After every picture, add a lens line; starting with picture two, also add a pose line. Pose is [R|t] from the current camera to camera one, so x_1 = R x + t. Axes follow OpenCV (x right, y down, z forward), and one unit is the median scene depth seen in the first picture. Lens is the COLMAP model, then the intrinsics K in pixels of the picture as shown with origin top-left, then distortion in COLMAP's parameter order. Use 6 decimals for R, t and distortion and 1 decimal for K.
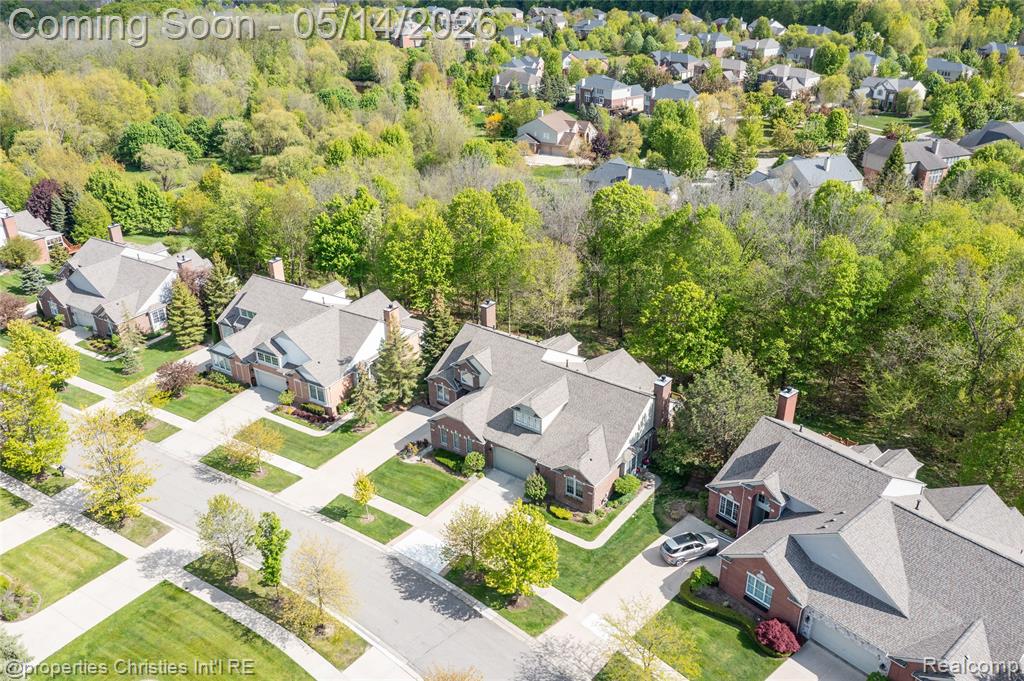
lens RADIAL K [[810.8, 0, 511.3], [0, 810.8, 339.6], [0, 0, 1]] dist [-0.018814, -0.008461]
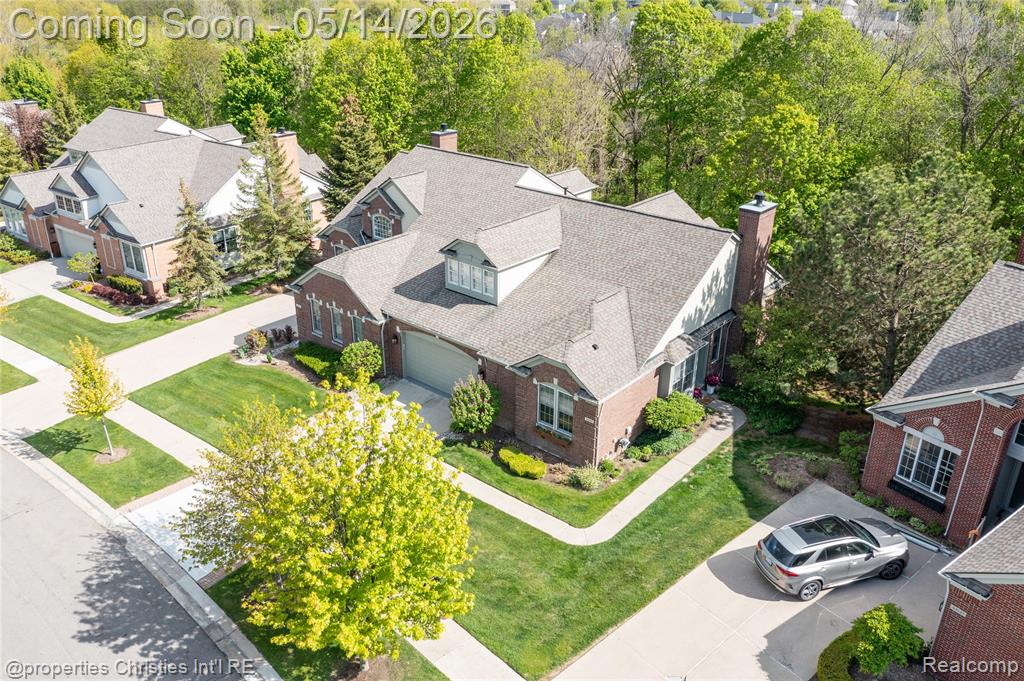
lens RADIAL K [[810.8, 0, 510.7], [0, 810.8, 337.3], [0, 0, 1]] dist [-0.018814, -0.008461]
pose [[0.997586, 0.047328, -0.050824, 0.060320], [-0.048857, 0.998377, -0.029272, 0.128311], [0.049356, 0.031685, 0.998279, 0.448989]]
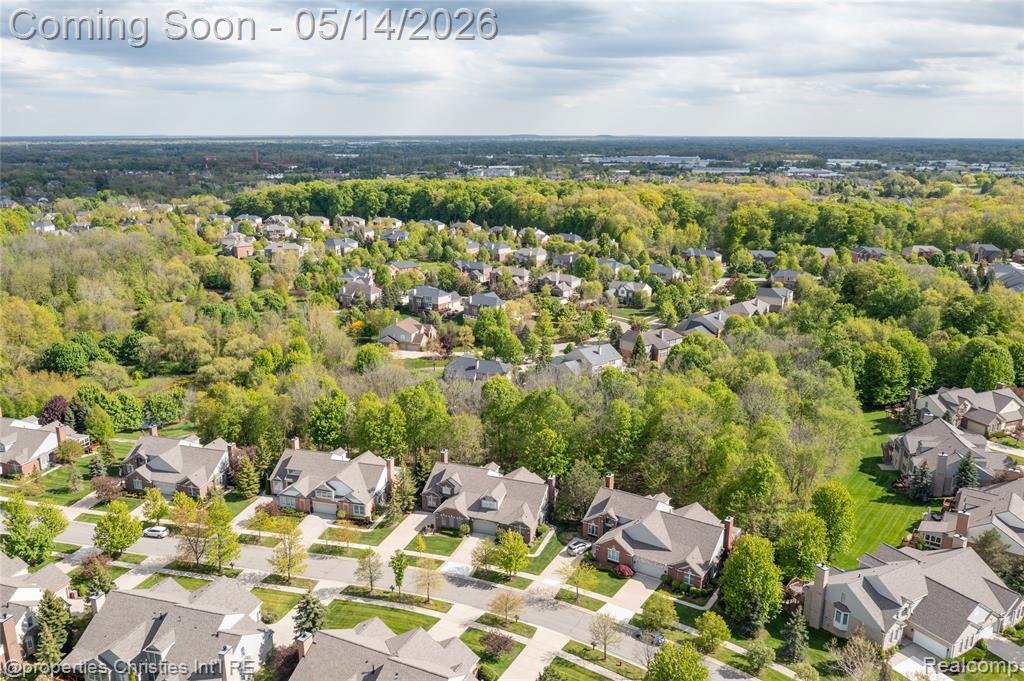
lens RADIAL K [[810.8, 0, 514.3], [0, 810.8, 345.0], [0, 0, 1]] dist [-0.018814, -0.008461]
pose [[0.958175, -0.056321, 0.280585, -0.396993], [0.109526, 0.977967, -0.177721, 0.066991], [-0.264394, 0.201019, 0.943232, -0.843199]]
